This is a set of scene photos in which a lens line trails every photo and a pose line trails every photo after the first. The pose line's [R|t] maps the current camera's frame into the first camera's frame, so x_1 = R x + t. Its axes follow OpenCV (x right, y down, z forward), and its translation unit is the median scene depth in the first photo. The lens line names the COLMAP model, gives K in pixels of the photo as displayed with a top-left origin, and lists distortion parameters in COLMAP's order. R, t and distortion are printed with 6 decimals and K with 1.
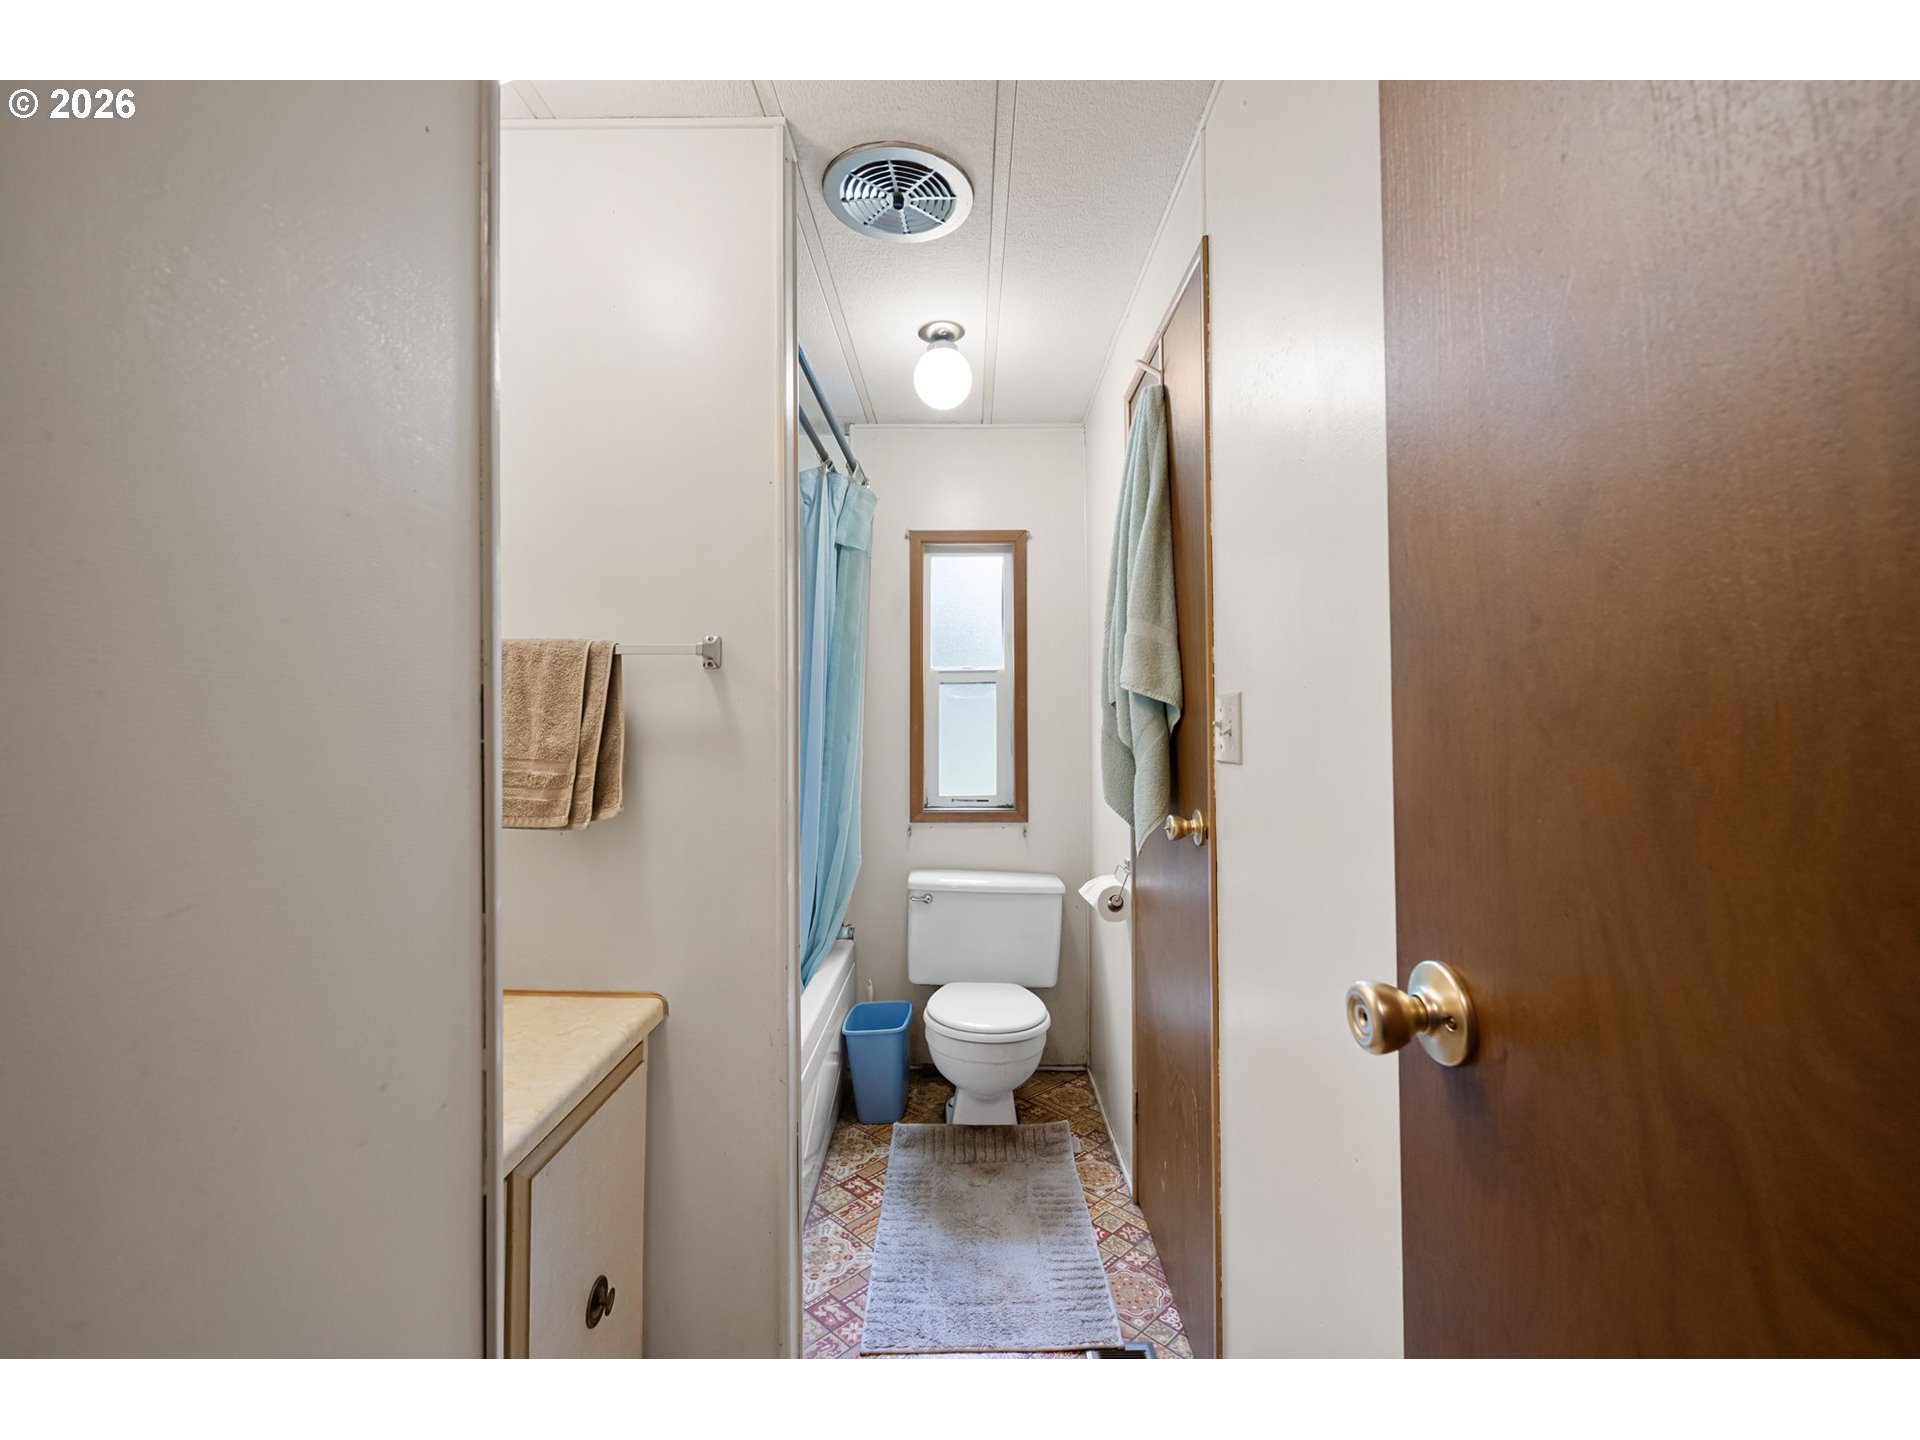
lens RADIAL K [[828.9, 0, 958.0], [0, 828.9, 713.5], [0, 0, 1]] dist [0.000900, -0.001162]
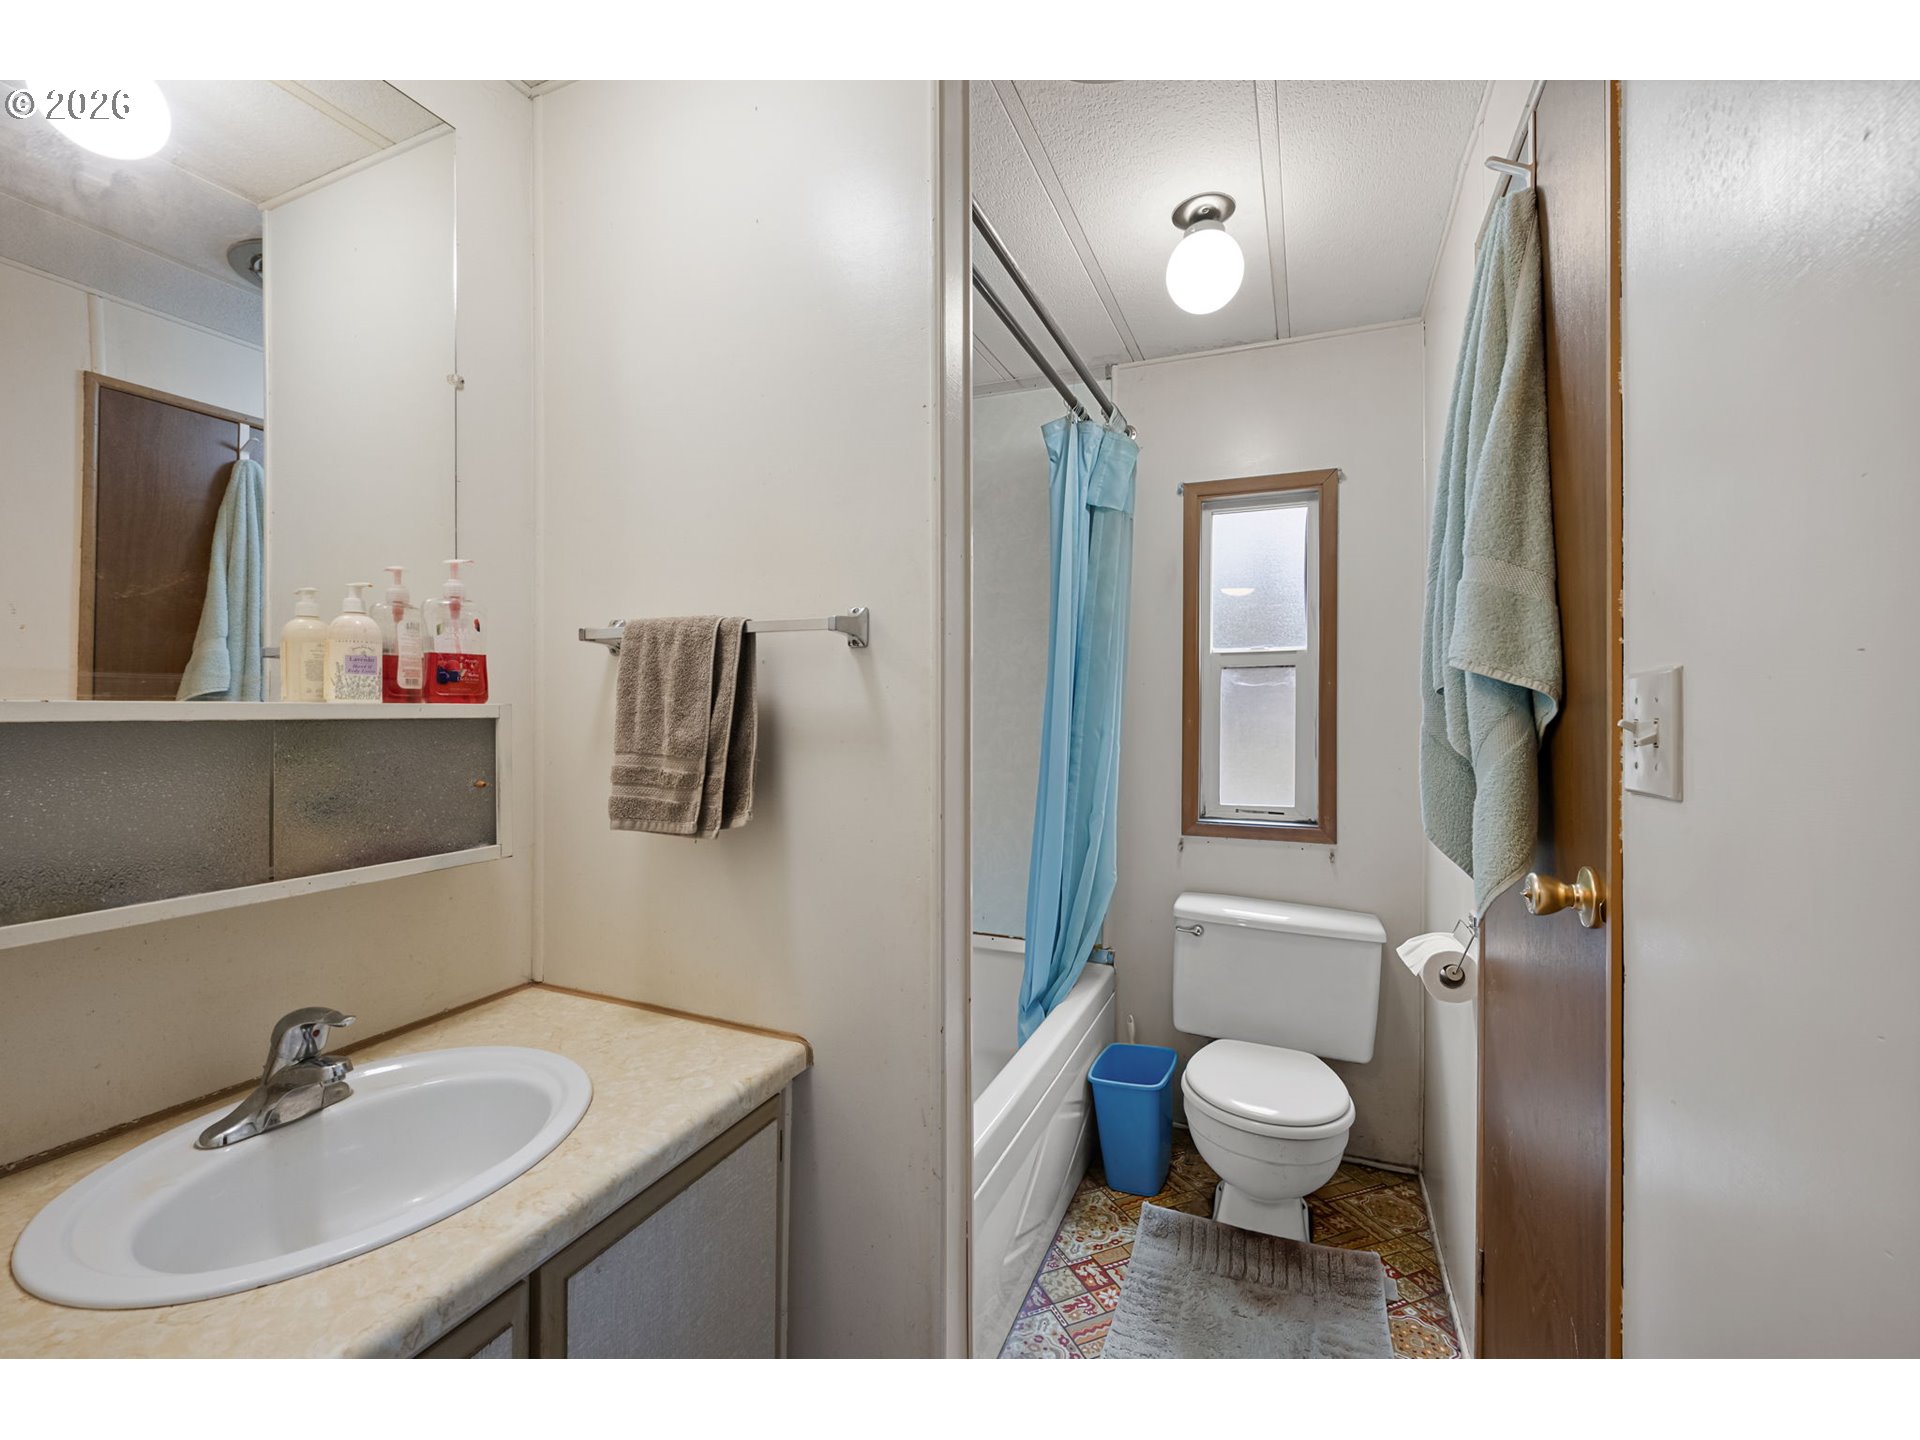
lens RADIAL K [[828.9, 0, 958.0], [0, 828.9, 716.3], [0, 0, 1]] dist [0.000900, -0.001162]
pose [[0.925333, 0.009406, -0.379039, 0.069583], [-0.003747, 0.999870, 0.015664, -0.000293], [0.379137, -0.013074, 0.925248, 0.202634]]
